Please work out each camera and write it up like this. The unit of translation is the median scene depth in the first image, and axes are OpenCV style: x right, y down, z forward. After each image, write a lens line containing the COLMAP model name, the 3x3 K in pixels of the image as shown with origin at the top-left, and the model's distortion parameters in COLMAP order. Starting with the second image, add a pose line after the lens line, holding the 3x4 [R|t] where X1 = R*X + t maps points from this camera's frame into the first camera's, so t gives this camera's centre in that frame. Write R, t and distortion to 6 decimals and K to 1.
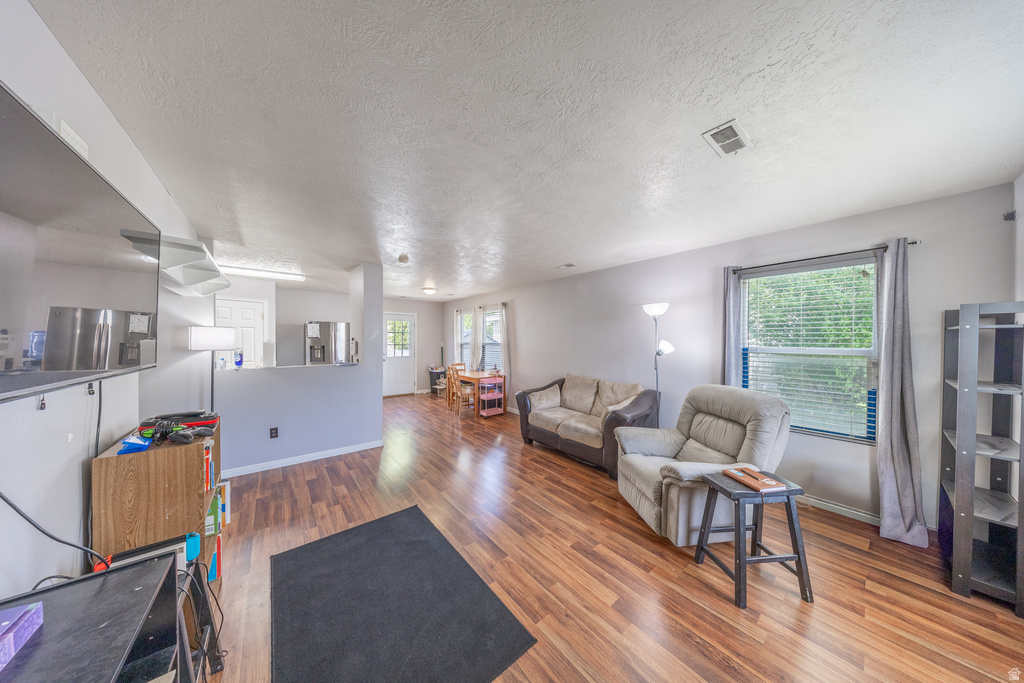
lens RADIAL K [[296.8, 0, 511.9], [0, 296.8, 342.8], [0, 0, 1]] dist [-0.004063, 0.000409]
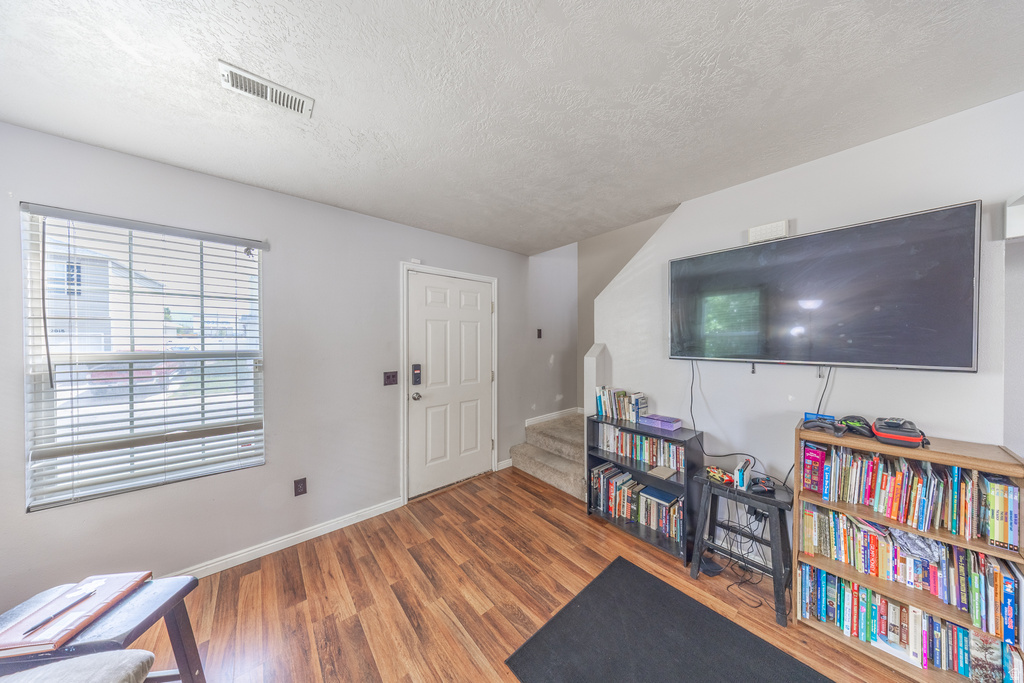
lens RADIAL K [[296.8, 0, 513.6], [0, 296.8, 341.8], [0, 0, 1]] dist [-0.004063, 0.000409]
pose [[-0.999232, -0.012858, -0.037008, 0.109377], [-0.013266, 0.999854, 0.010781, -0.012538], [0.036864, 0.011264, -0.999257, 1.999091]]
